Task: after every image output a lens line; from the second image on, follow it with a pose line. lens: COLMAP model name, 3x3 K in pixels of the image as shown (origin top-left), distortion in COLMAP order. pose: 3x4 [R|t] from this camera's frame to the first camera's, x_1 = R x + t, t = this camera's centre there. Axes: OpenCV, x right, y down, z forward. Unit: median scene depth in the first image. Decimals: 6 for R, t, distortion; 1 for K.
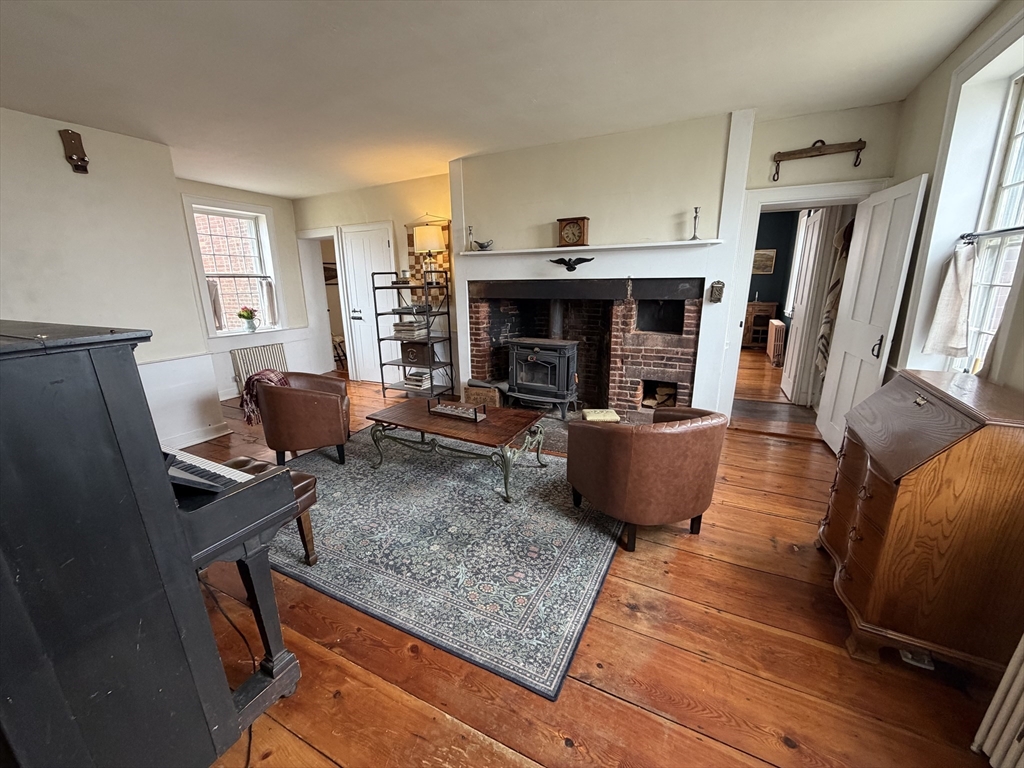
lens RADIAL K [[406.6, 0, 510.1], [0, 406.6, 386.0], [0, 0, 1]] dist [-0.001854, 0.000013]
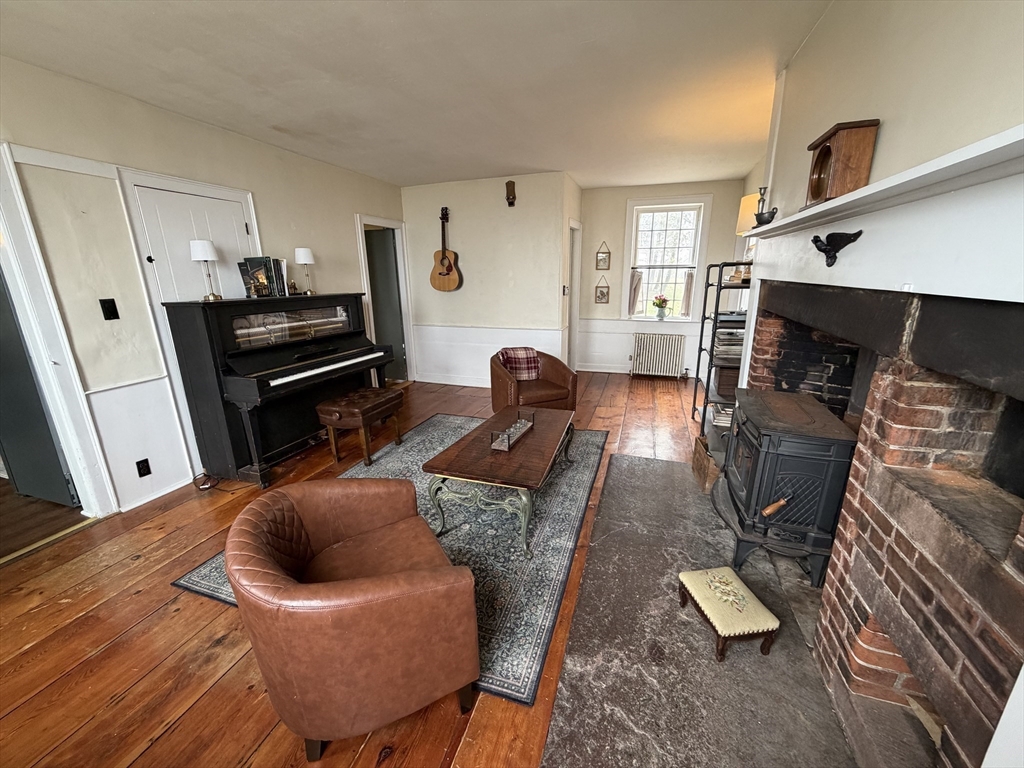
lens RADIAL K [[406.6, 0, 511.1], [0, 406.6, 386.5], [0, 0, 1]] dist [-0.001854, 0.000013]
pose [[0.145984, 0.281767, -0.948312, 0.449586], [-0.241934, 0.939643, 0.241948, -0.160595], [0.959248, 0.194109, 0.205342, 0.534524]]
